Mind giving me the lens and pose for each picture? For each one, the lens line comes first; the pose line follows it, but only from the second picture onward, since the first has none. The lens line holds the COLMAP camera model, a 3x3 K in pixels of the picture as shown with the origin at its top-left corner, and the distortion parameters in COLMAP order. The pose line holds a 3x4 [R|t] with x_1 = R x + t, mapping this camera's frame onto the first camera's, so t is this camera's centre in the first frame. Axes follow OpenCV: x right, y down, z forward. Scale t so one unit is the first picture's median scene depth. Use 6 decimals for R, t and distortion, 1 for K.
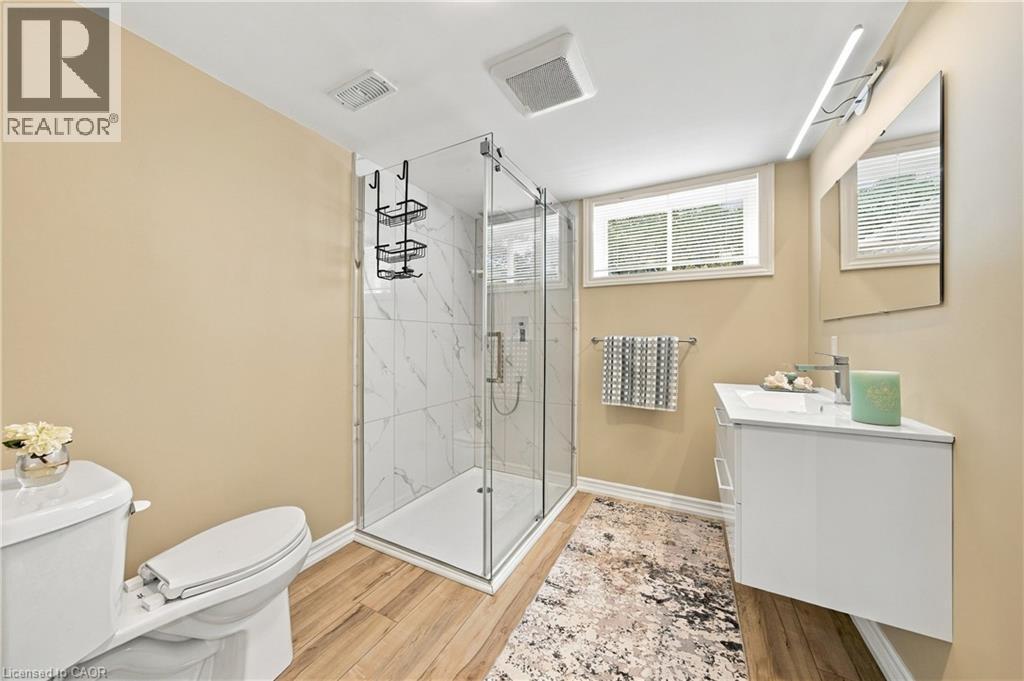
lens RADIAL K [[347.2, 0, 504.0], [0, 347.2, 343.3], [0, 0, 1]] dist [-0.000976, 0.000383]
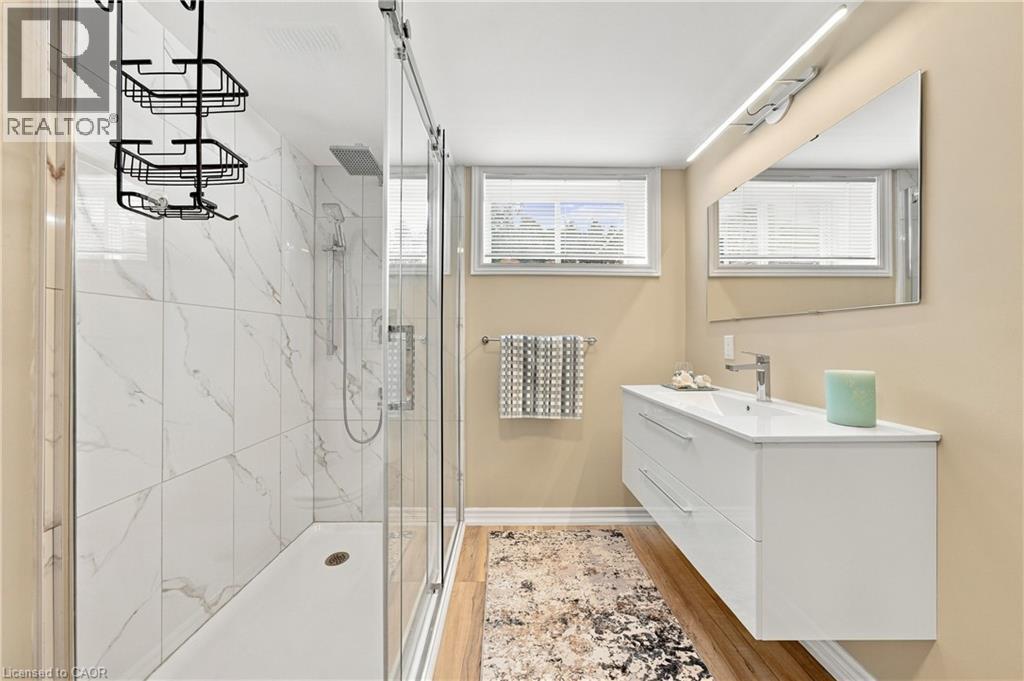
lens RADIAL K [[347.2, 0, 504.0], [0, 347.2, 343.3], [0, 0, 1]] dist [-0.000976, 0.000383]
pose [[0.876626, -0.004518, 0.481151, -0.124158], [0.005663, 0.999984, -0.000929, -0.000796], [-0.481139, 0.003539, 0.876637, 0.314170]]
